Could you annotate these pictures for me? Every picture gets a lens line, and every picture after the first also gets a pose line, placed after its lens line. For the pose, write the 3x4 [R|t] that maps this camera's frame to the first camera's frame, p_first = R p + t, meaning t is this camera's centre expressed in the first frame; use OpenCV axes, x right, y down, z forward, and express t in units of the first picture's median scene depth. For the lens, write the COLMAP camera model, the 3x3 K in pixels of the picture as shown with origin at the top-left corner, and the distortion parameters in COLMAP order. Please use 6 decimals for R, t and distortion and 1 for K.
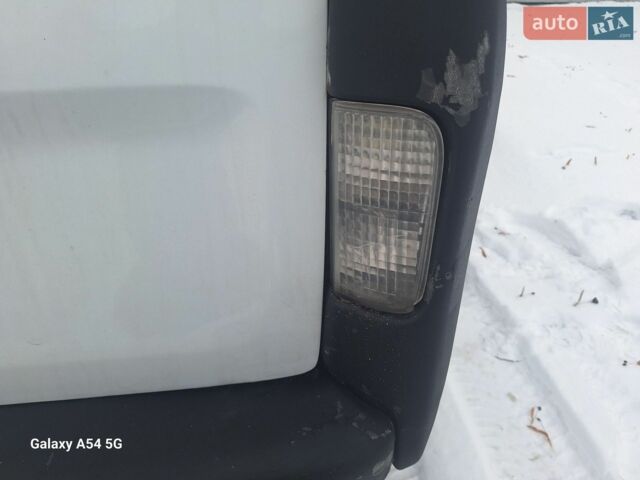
lens RADIAL K [[439.6, 0, 318.2], [0, 439.6, 239.0], [0, 0, 1]] dist [-0.006016, -0.003936]
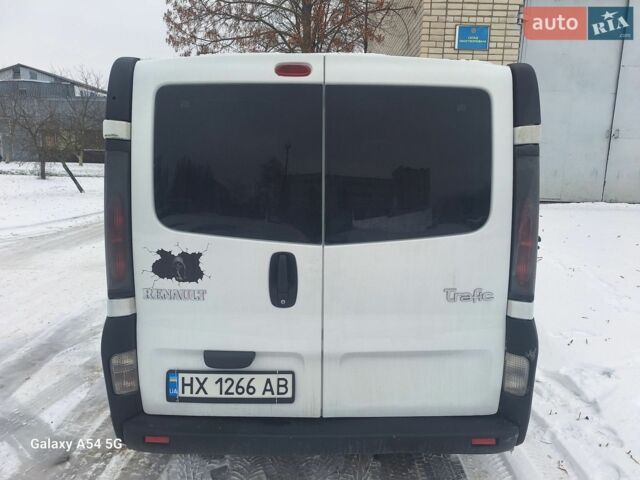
lens RADIAL K [[439.6, 0, 322.5], [0, 439.6, 239.2], [0, 0, 1]] dist [-0.006016, -0.003936]
pose [[0.998203, 0.041127, -0.043580, -0.577401], [-0.052404, 0.951854, -0.302040, 0.029572], [0.029060, 0.303781, 0.952299, -1.304052]]
